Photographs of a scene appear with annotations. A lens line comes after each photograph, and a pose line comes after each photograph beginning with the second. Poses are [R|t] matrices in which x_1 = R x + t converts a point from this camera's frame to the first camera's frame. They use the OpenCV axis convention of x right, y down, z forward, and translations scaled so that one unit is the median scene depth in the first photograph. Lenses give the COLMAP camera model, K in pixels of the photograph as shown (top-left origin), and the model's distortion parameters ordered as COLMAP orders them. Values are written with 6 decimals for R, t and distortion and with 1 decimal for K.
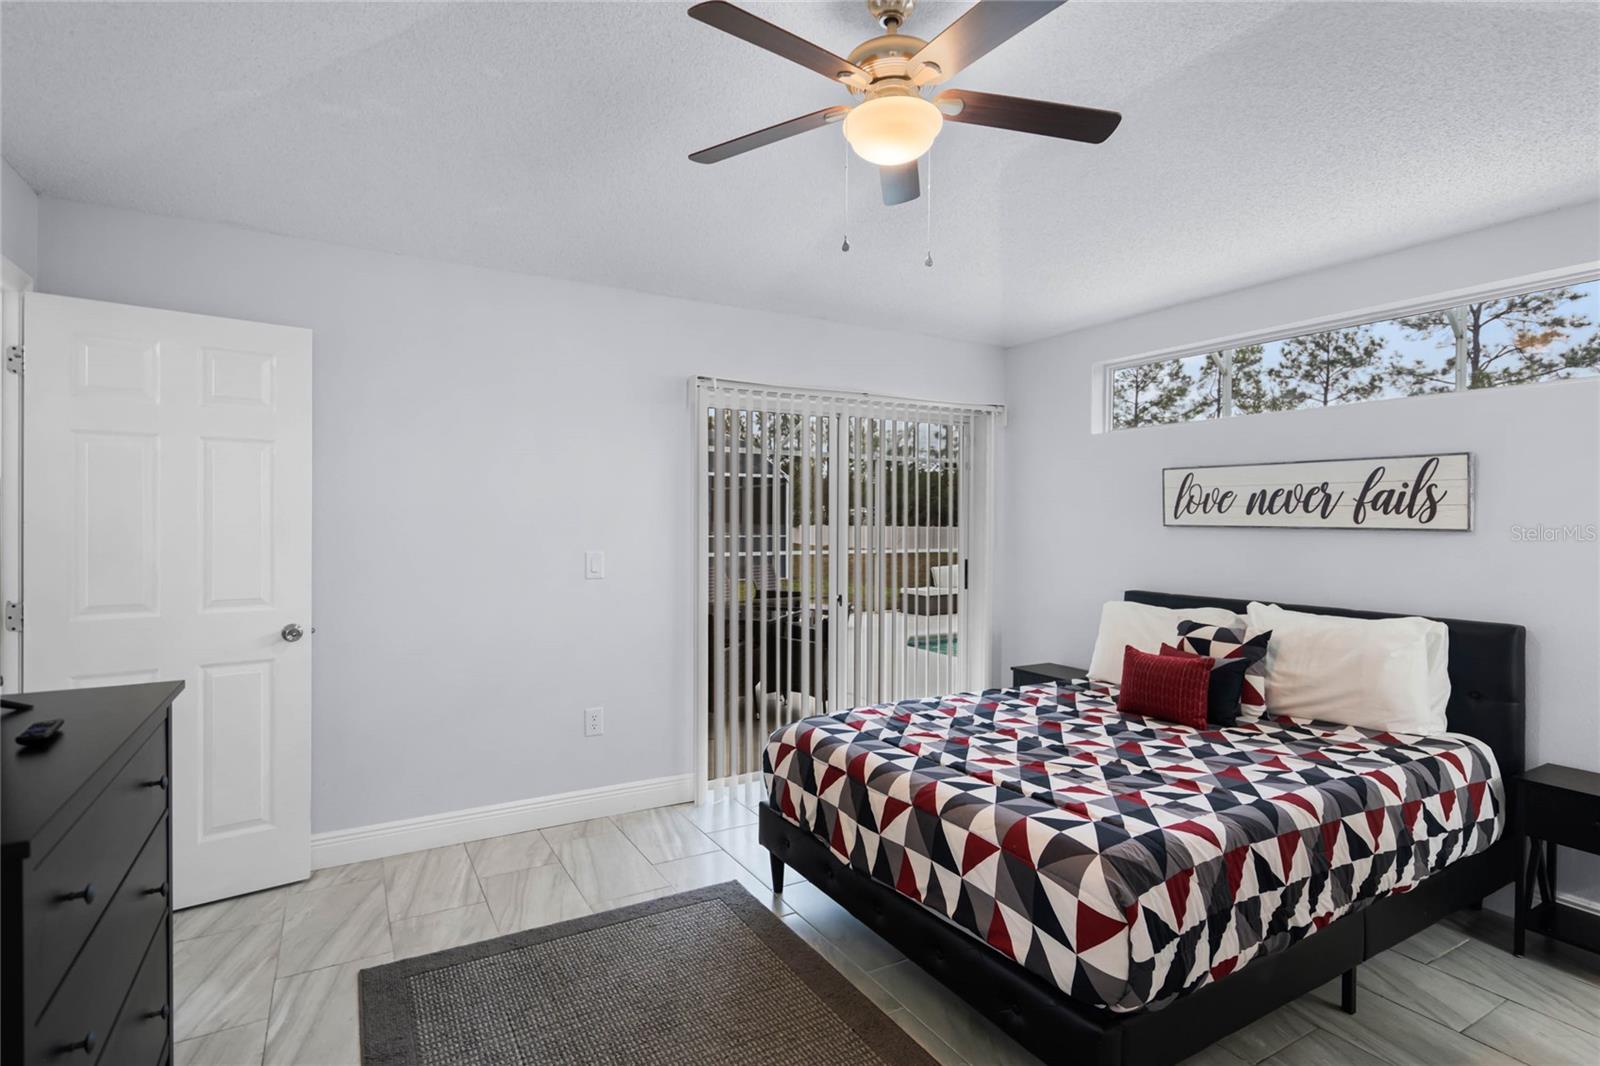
lens RADIAL K [[782.1, 0, 805.6], [0, 782.1, 526.5], [0, 0, 1]] dist [-0.002646, 0.003883]
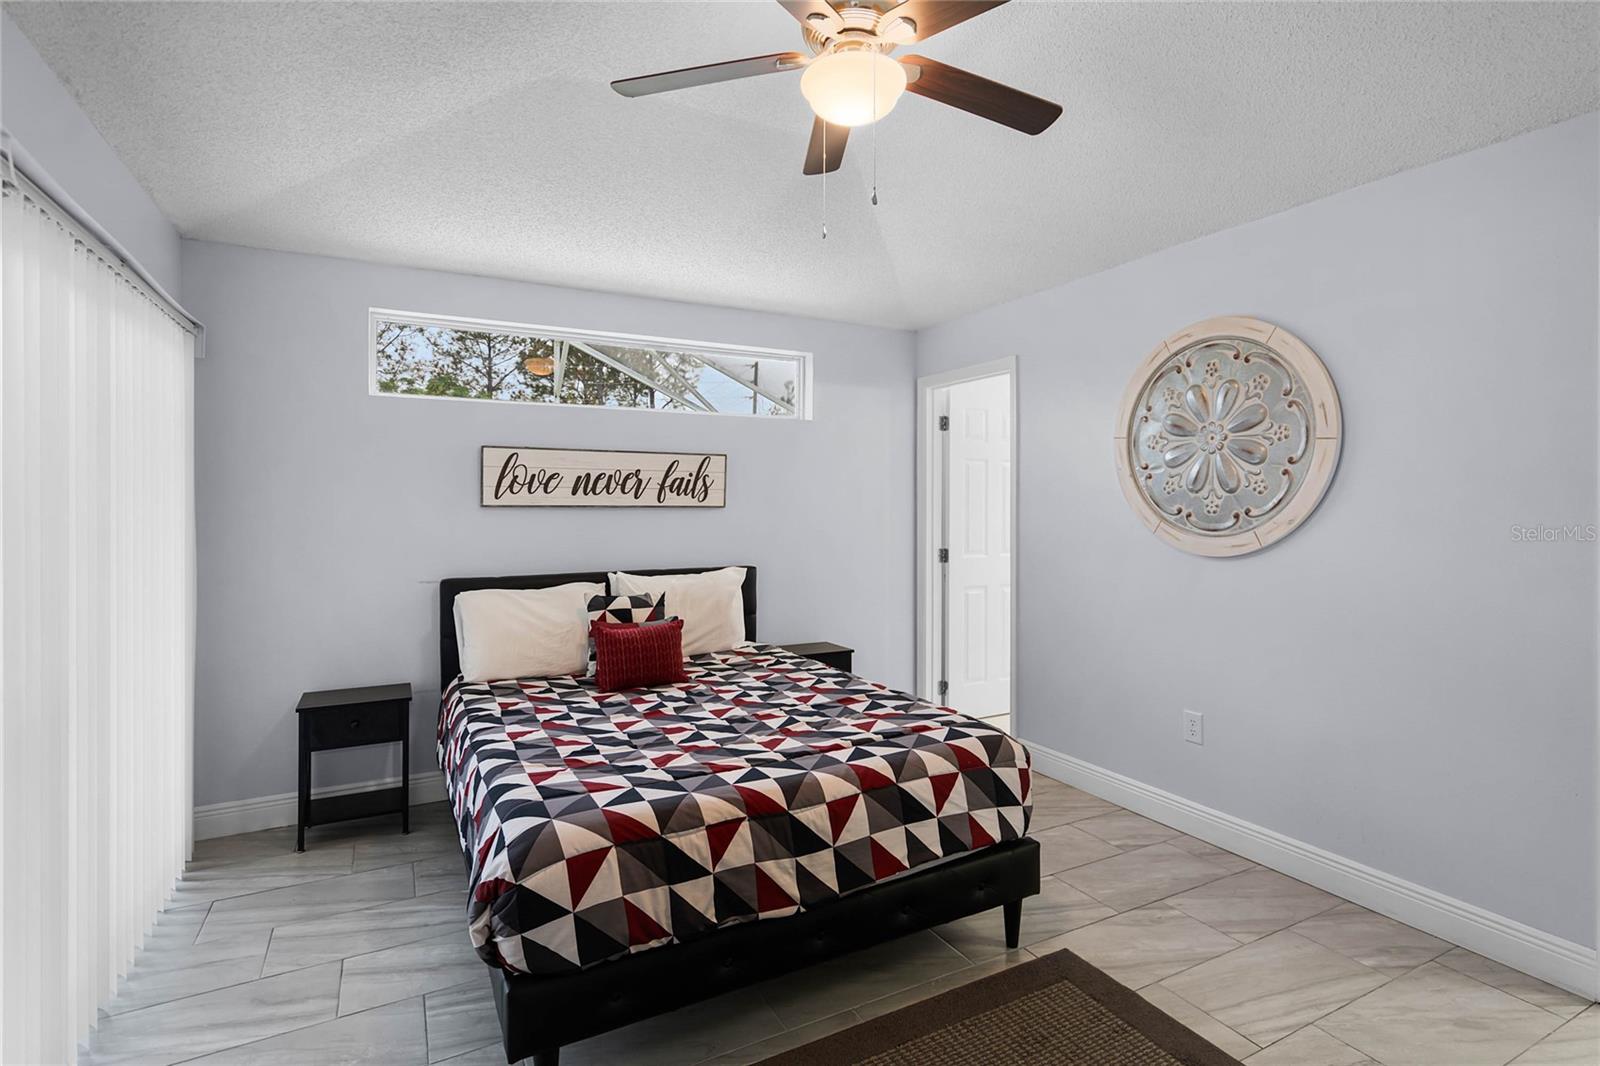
lens RADIAL K [[782.1, 0, 796.4], [0, 782.1, 509.6], [0, 0, 1]] dist [-0.002646, 0.003883]
pose [[0.055019, -0.013607, 0.998393, -0.597589], [0.009863, 0.999866, 0.013084, -0.007345], [-0.998437, 0.009128, 0.055145, 0.731011]]
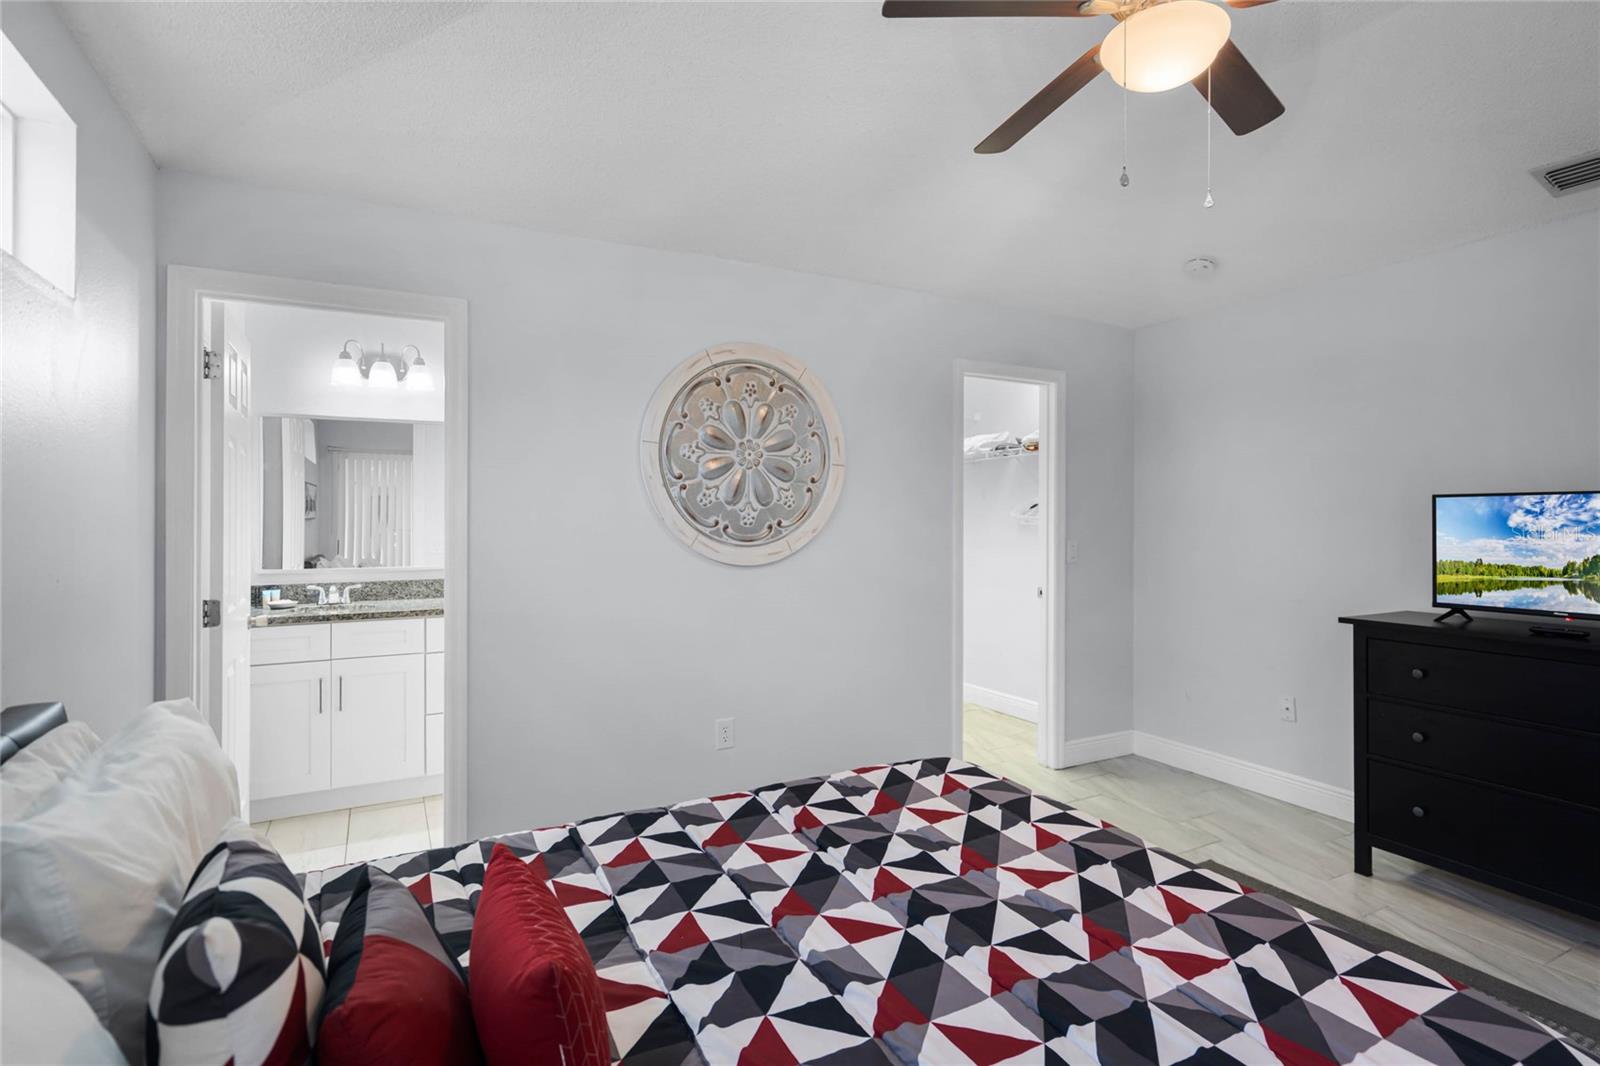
lens RADIAL K [[782.1, 0, 799.6], [0, 782.1, 523.6], [0, 0, 1]] dist [-0.002646, 0.003883]
pose [[-0.998734, -0.005290, 0.050019, 0.322591], [-0.004438, 0.999844, 0.017120, -0.004572], [-0.050102, 0.016876, -0.998602, 1.328186]]
